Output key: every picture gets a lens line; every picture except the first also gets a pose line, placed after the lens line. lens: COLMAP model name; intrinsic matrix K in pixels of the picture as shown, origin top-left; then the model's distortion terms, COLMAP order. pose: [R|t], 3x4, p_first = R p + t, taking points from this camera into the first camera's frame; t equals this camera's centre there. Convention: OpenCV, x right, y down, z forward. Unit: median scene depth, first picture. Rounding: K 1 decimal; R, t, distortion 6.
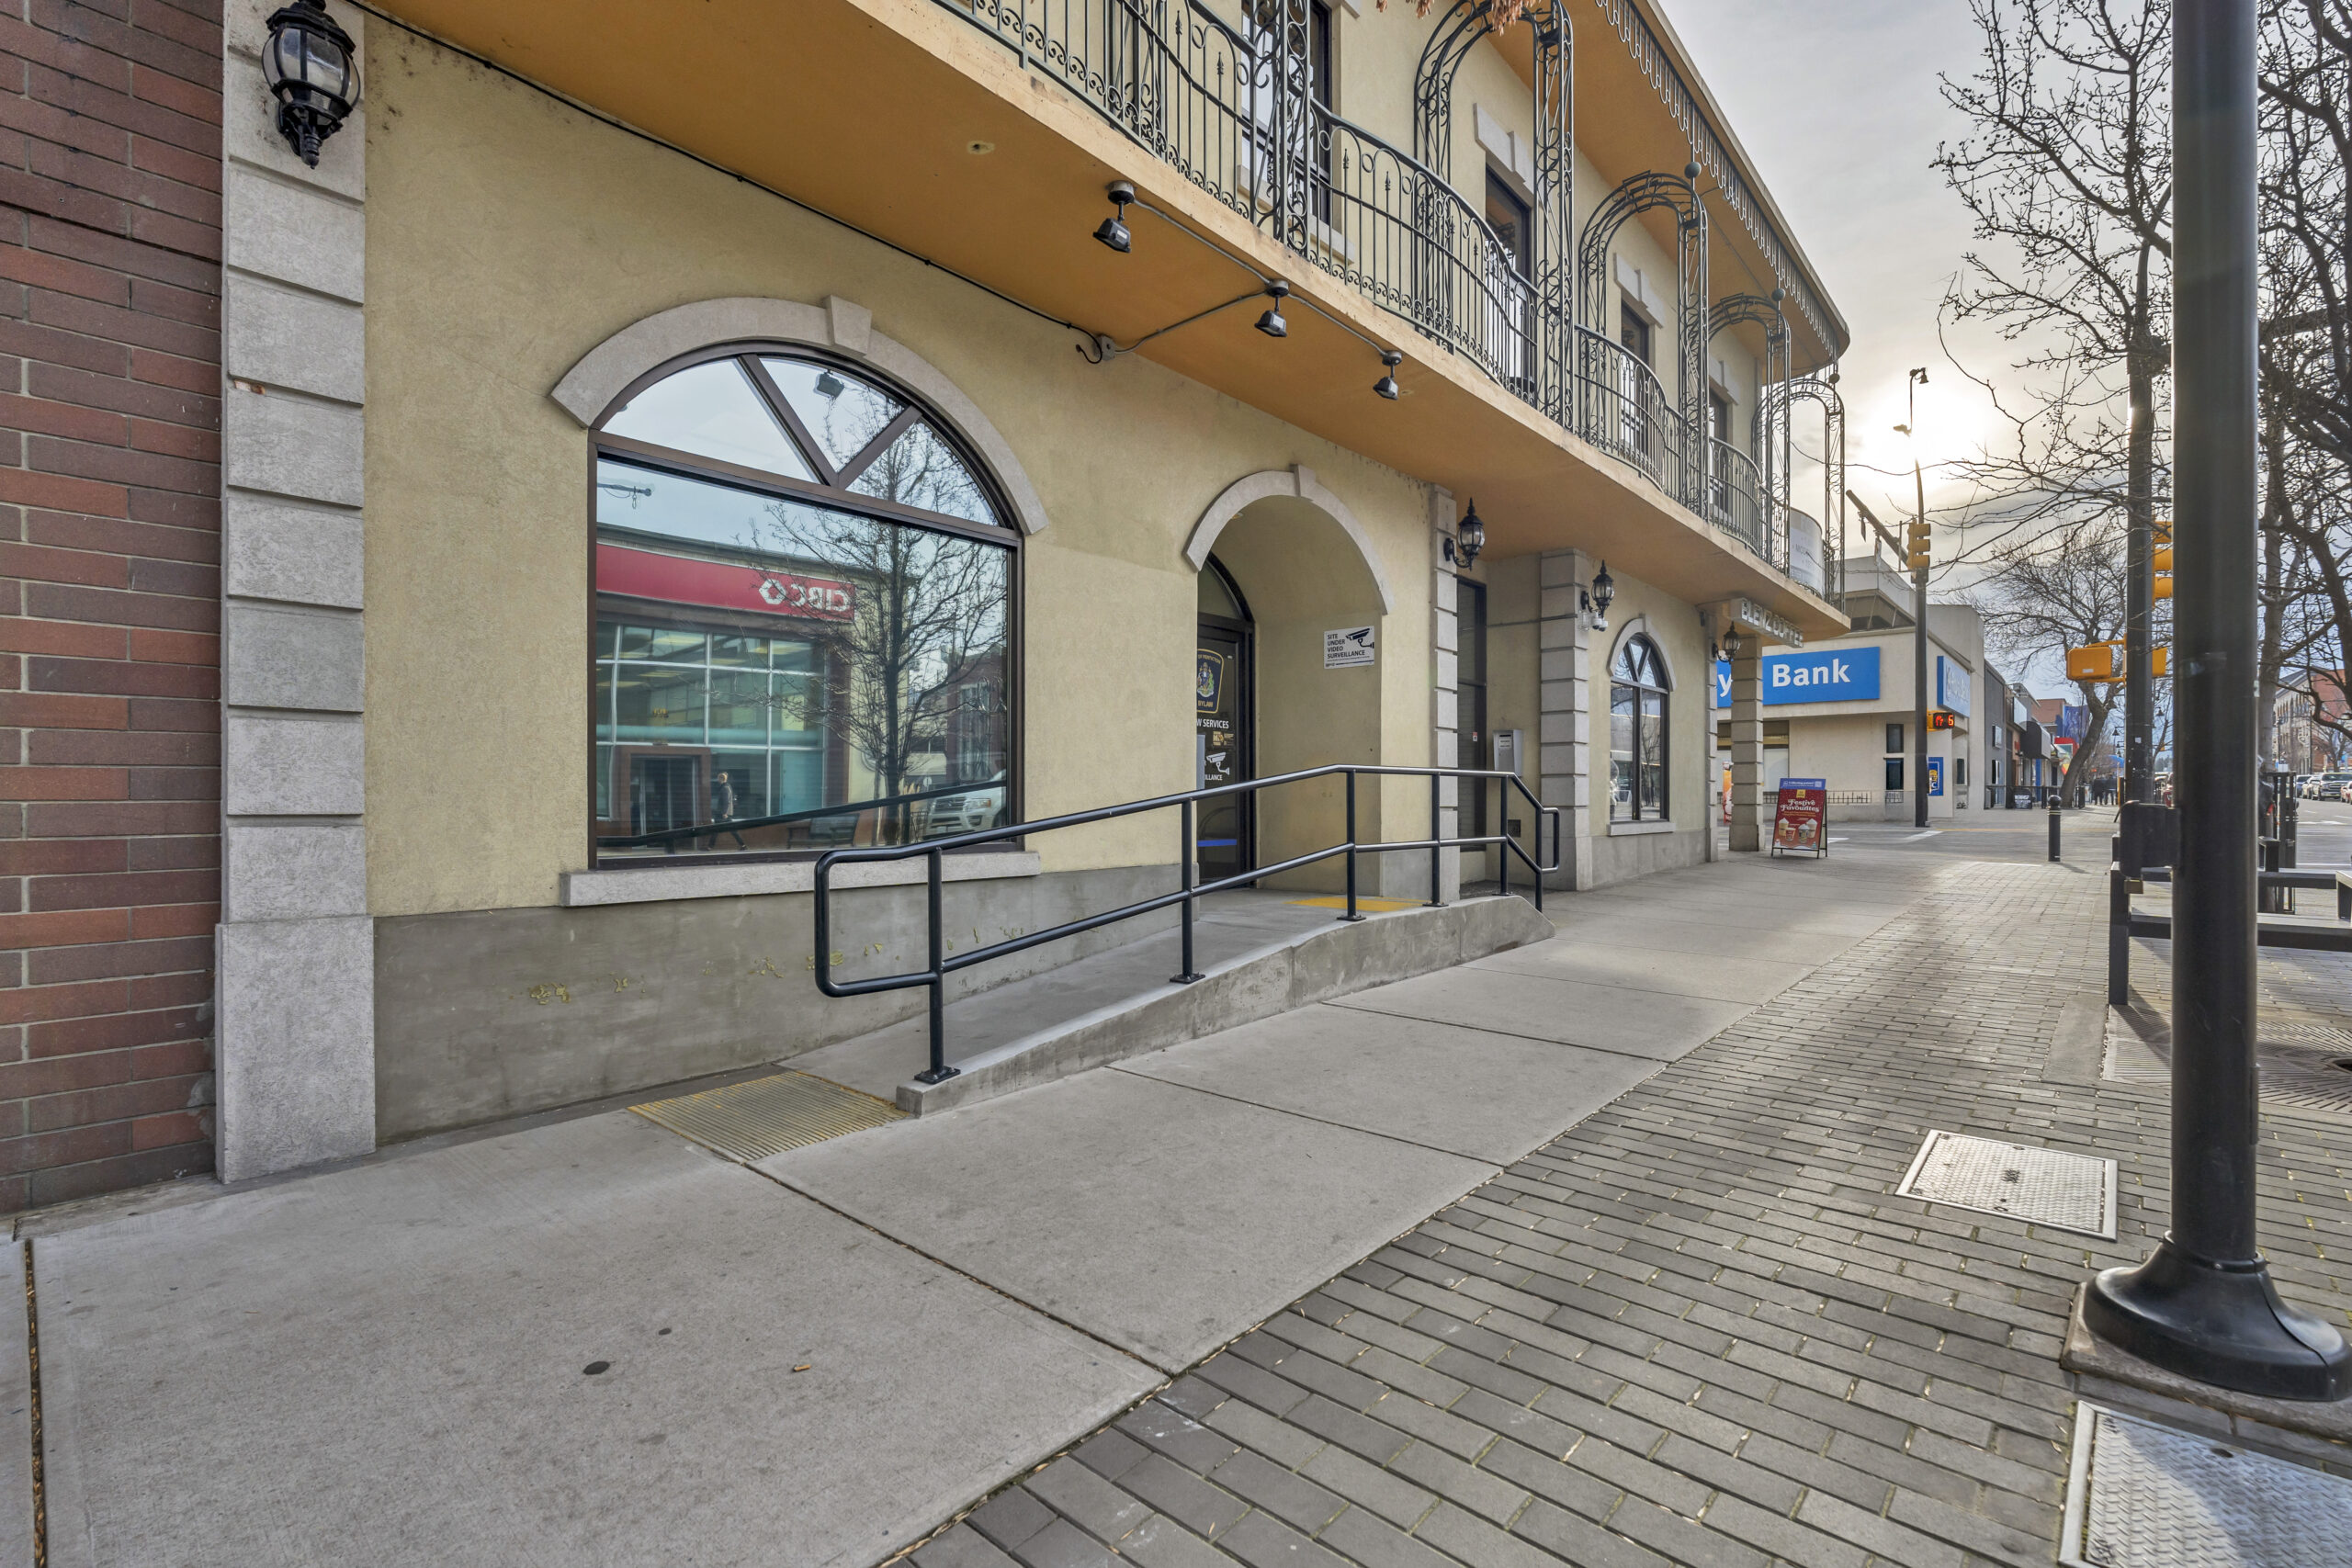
lens RADIAL K [[1058.4, 0, 1175.3], [0, 1058.4, 805.2], [0, 0, 1]] dist [-0.001877, -0.000019]
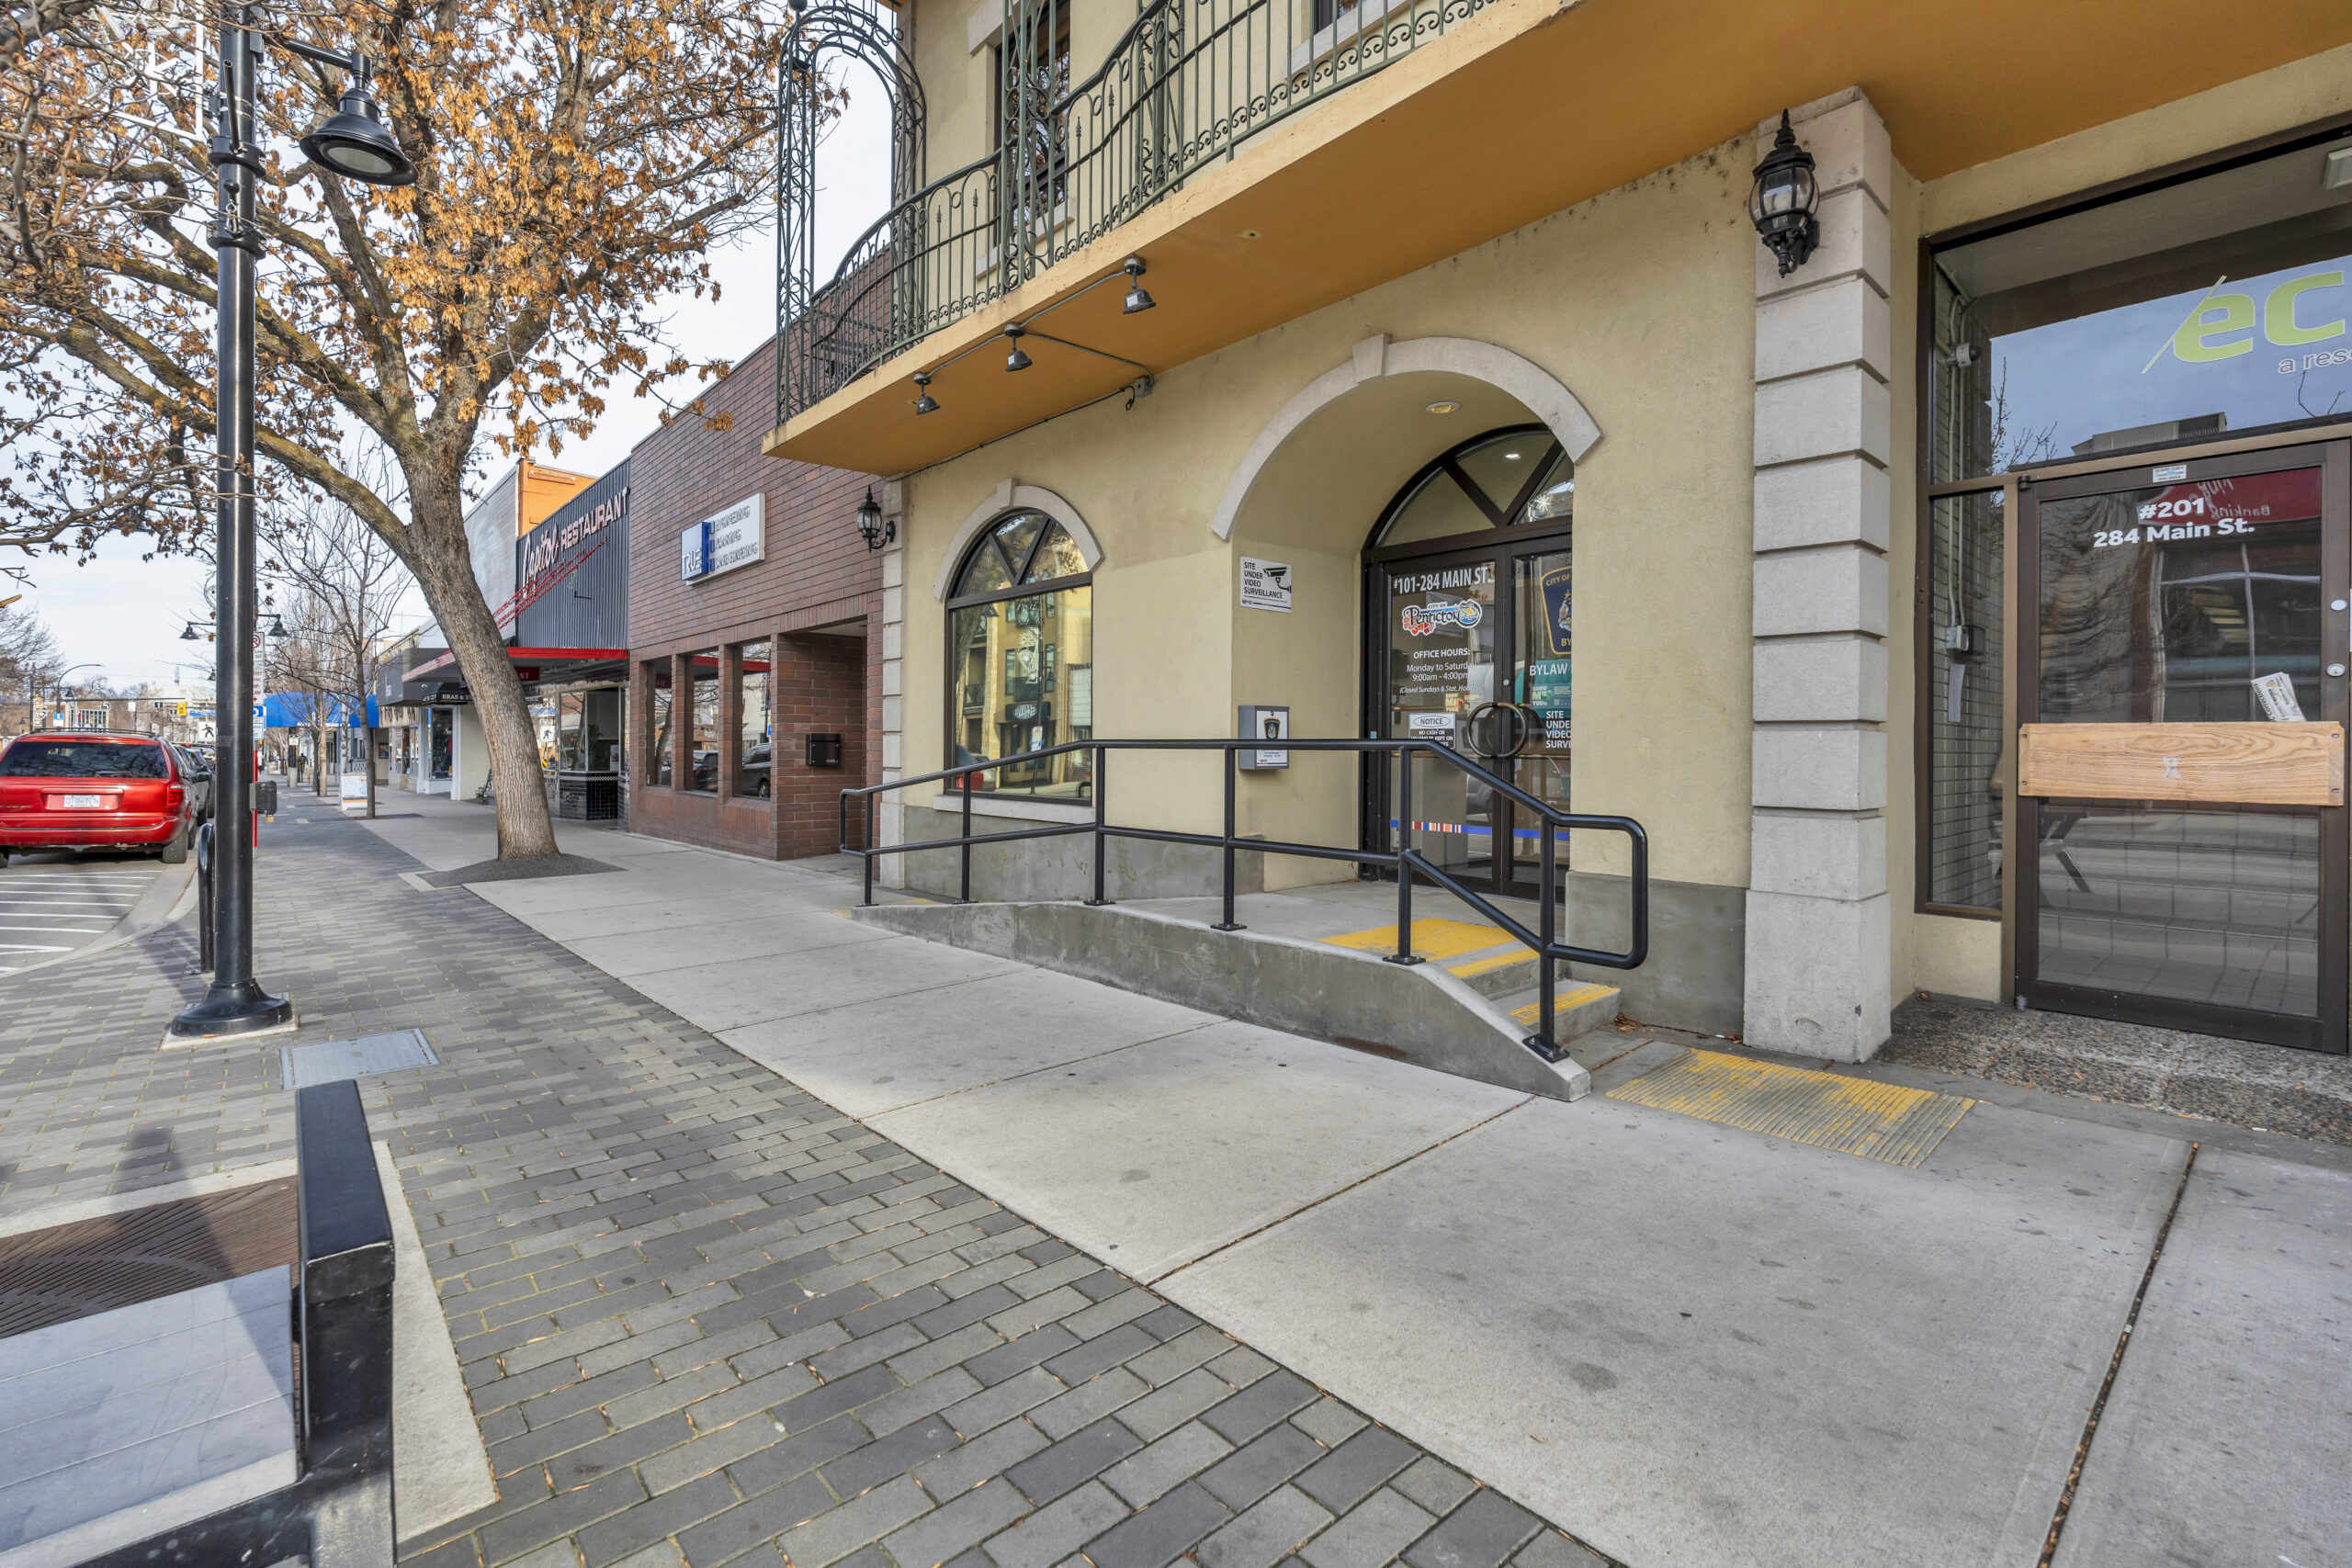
lens RADIAL K [[1039.6, 0, 1200.5], [0, 1039.6, 747.0], [0, 0, 1]] dist [-0.003791, -0.000226]
pose [[-0.095815, 0.000995, -0.995399, 1.512350], [-0.010121, 0.999947, 0.001974, -0.048110], [0.995348, 0.010263, -0.095800, 1.651639]]
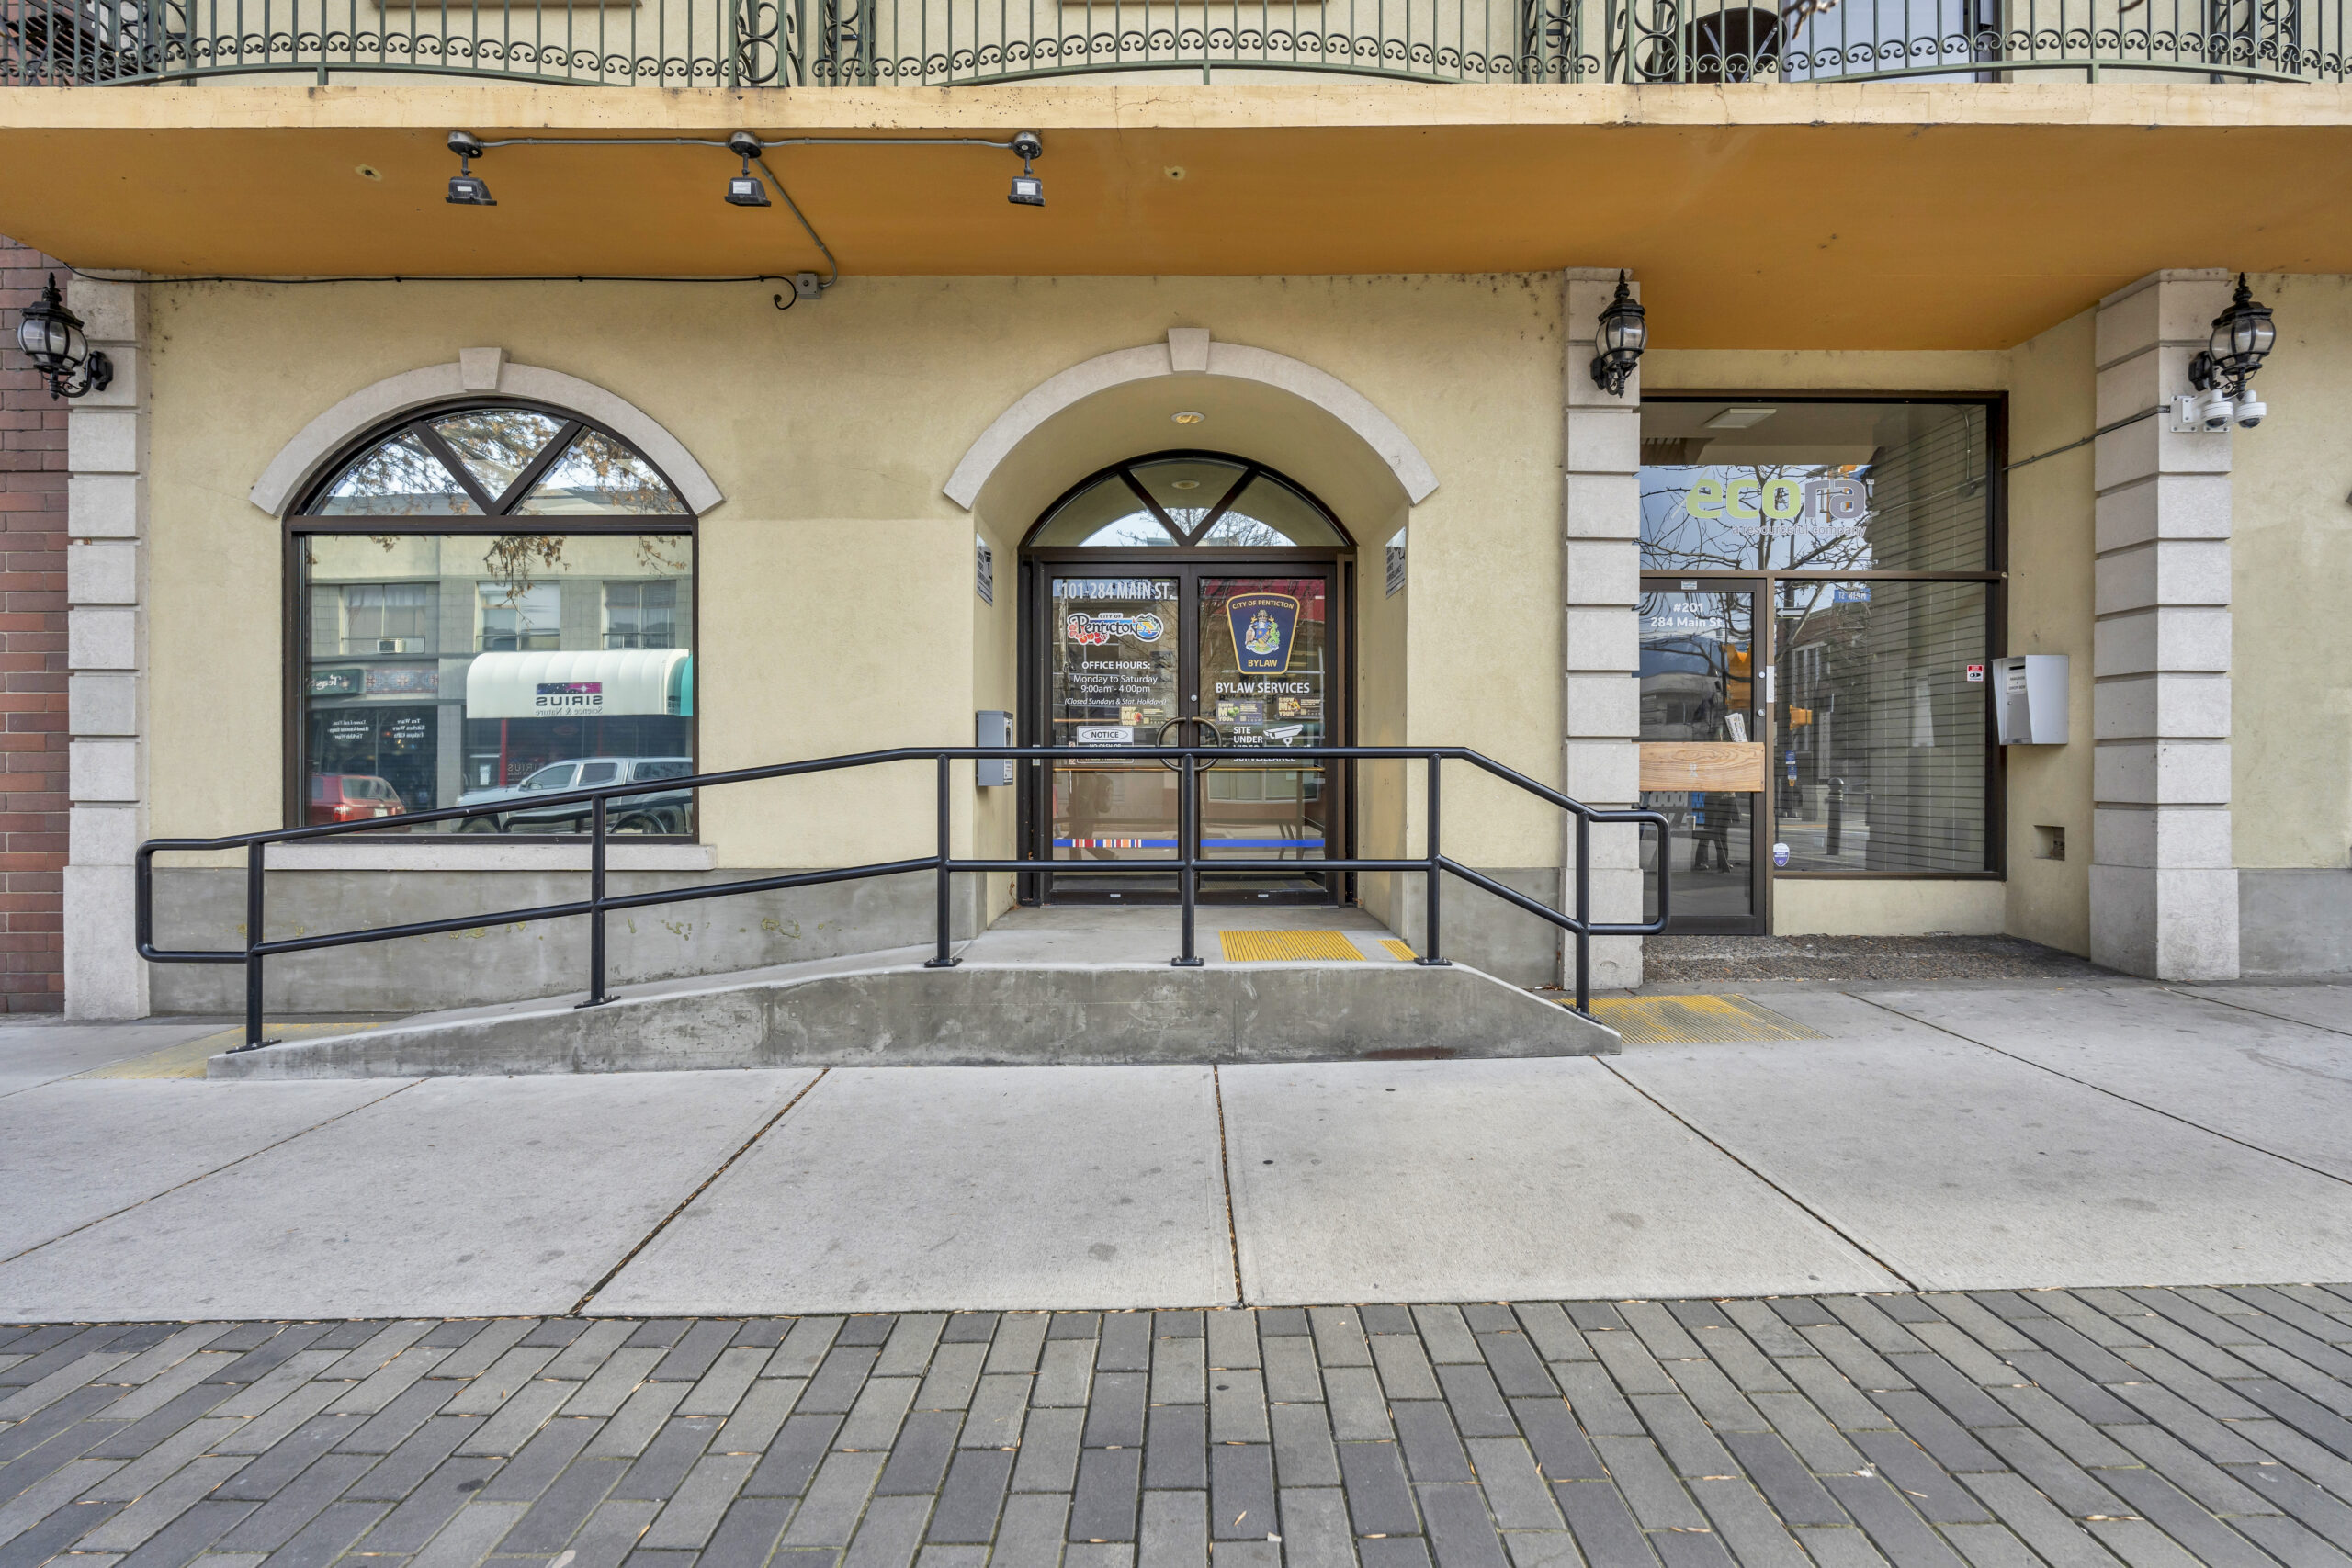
lens RADIAL K [[1013.4, 0, 1190.3], [0, 1013.4, 779.2], [0, 0, 1]] dist [-0.006640, 0.001132]
pose [[0.668354, 0.005714, -0.743822, 1.101825], [-0.003464, 0.999984, 0.004569, -0.028518], [0.743836, -0.000477, 0.668362, 0.936951]]
